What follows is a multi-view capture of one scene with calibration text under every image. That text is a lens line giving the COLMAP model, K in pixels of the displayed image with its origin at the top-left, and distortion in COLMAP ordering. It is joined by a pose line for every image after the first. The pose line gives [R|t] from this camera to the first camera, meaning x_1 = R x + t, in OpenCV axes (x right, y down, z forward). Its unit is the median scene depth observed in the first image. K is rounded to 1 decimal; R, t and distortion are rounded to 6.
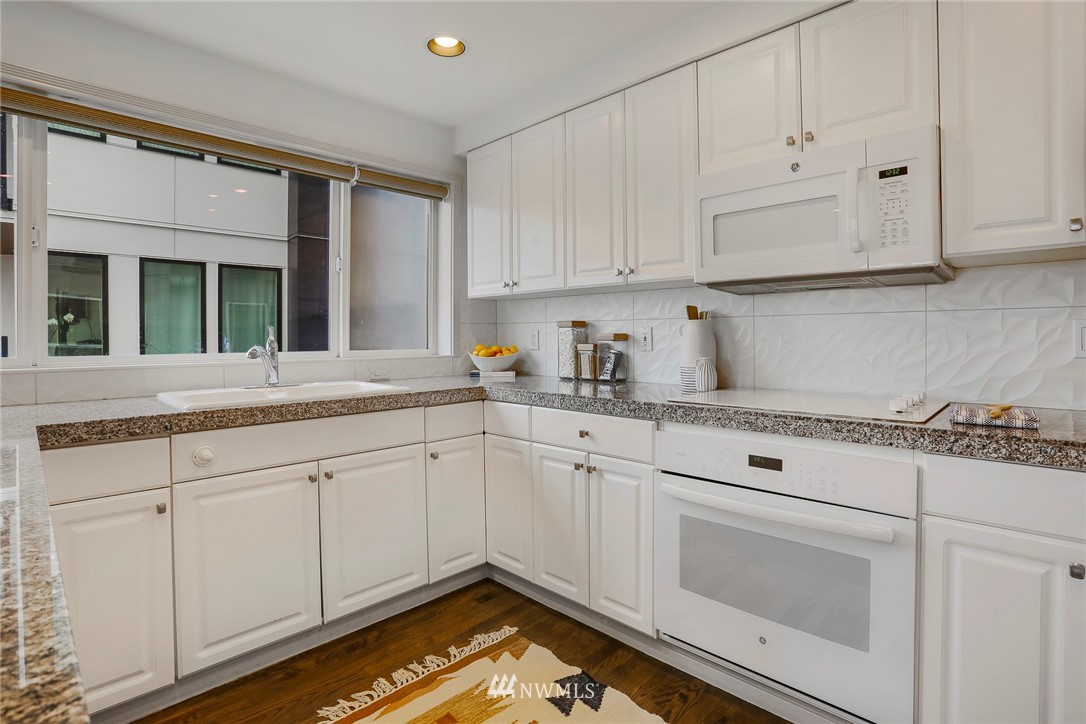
lens RADIAL K [[535.2, 0, 541.6], [0, 535.2, 335.3], [0, 0, 1]] dist [-0.032644, 0.005596]
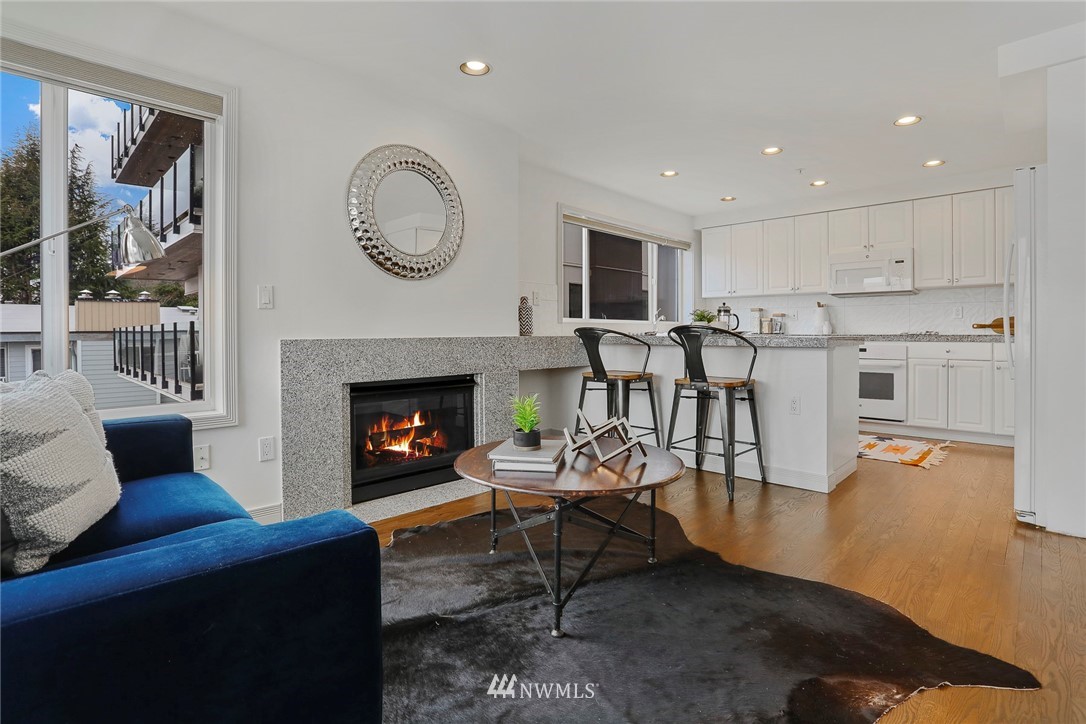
lens RADIAL K [[535.2, 0, 556.5], [0, 535.2, 330.3], [0, 0, 1]] dist [-0.032644, 0.005596]
pose [[0.999353, 0.004103, 0.035734, -1.065353], [-0.004102, 0.999992, -0.000108, 0.085766], [-0.035734, -0.000039, 0.999361, -1.487304]]
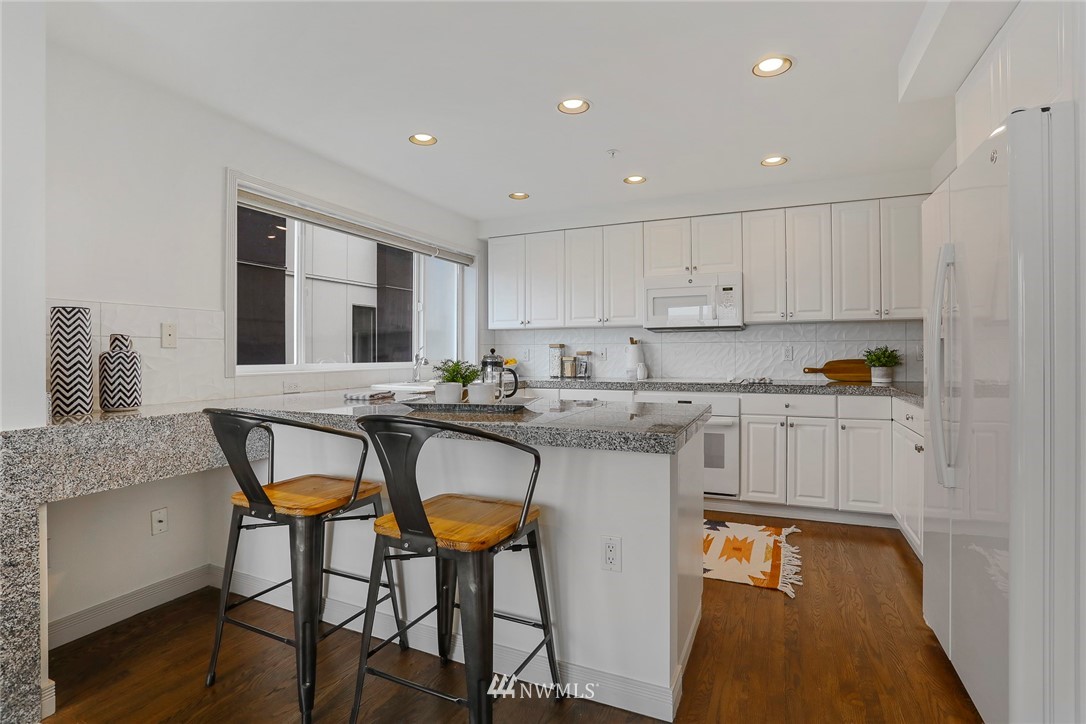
lens RADIAL K [[535.2, 0, 543.4], [0, 535.2, 352.9], [0, 0, 1]] dist [-0.032644, 0.005596]
pose [[0.937693, 0.001581, 0.347463, -0.728207], [-0.001529, 0.999999, -0.000422, 0.003680], [-0.347463, -0.000135, 0.937694, -0.760887]]
